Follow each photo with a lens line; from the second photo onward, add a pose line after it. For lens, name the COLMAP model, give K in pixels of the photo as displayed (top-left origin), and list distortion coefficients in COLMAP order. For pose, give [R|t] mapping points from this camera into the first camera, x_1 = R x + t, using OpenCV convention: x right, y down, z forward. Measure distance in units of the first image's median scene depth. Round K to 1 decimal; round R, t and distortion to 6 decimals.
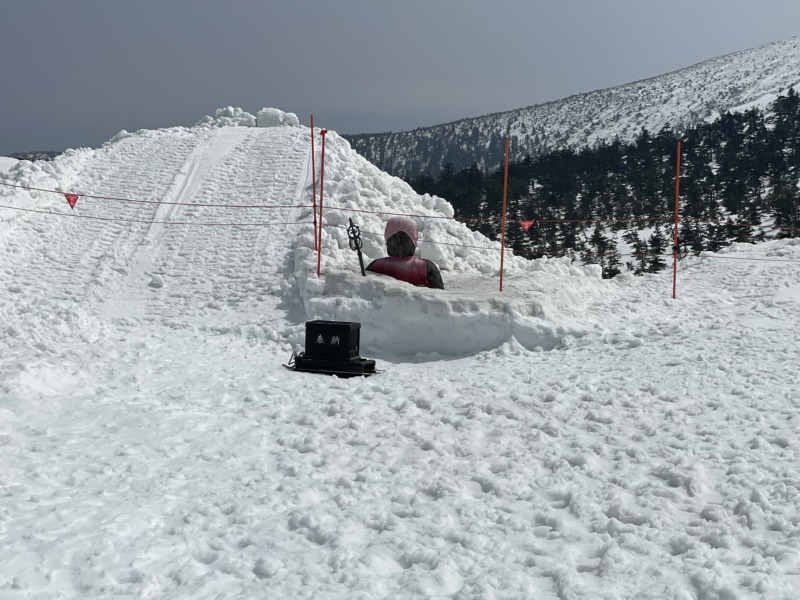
lens RADIAL K [[1530.5, 0, 400.3], [0, 1530.5, 300.6], [0, 0, 1]] dist [-0.080306, 0.000000]
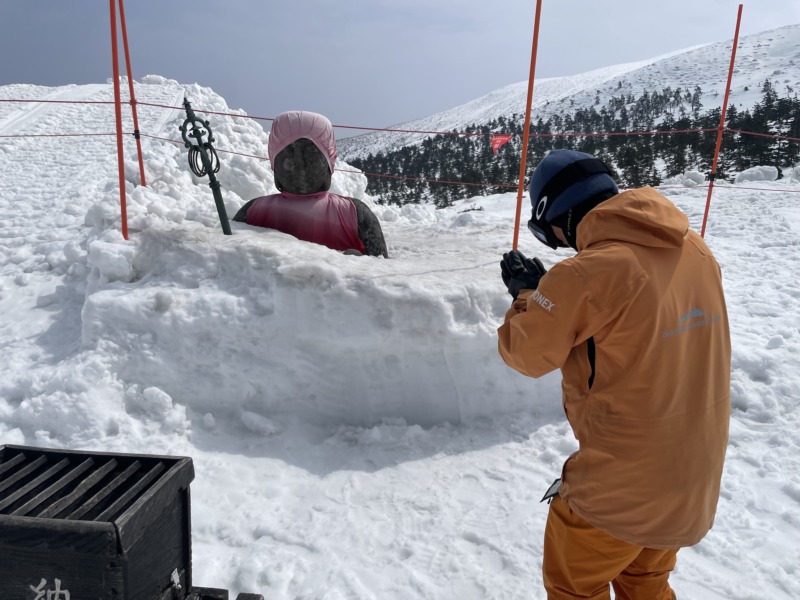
lens RADIAL K [[623.3, 0, 395.7], [0, 623.3, 291.3], [0, 0, 1]] dist [0.040757, -0.001440]
pose [[0.979464, -0.041745, 0.197249, -0.012042], [0.021297, 0.994279, 0.104669, -0.017514], [-0.200490, -0.098319, 0.974750, 0.802917]]
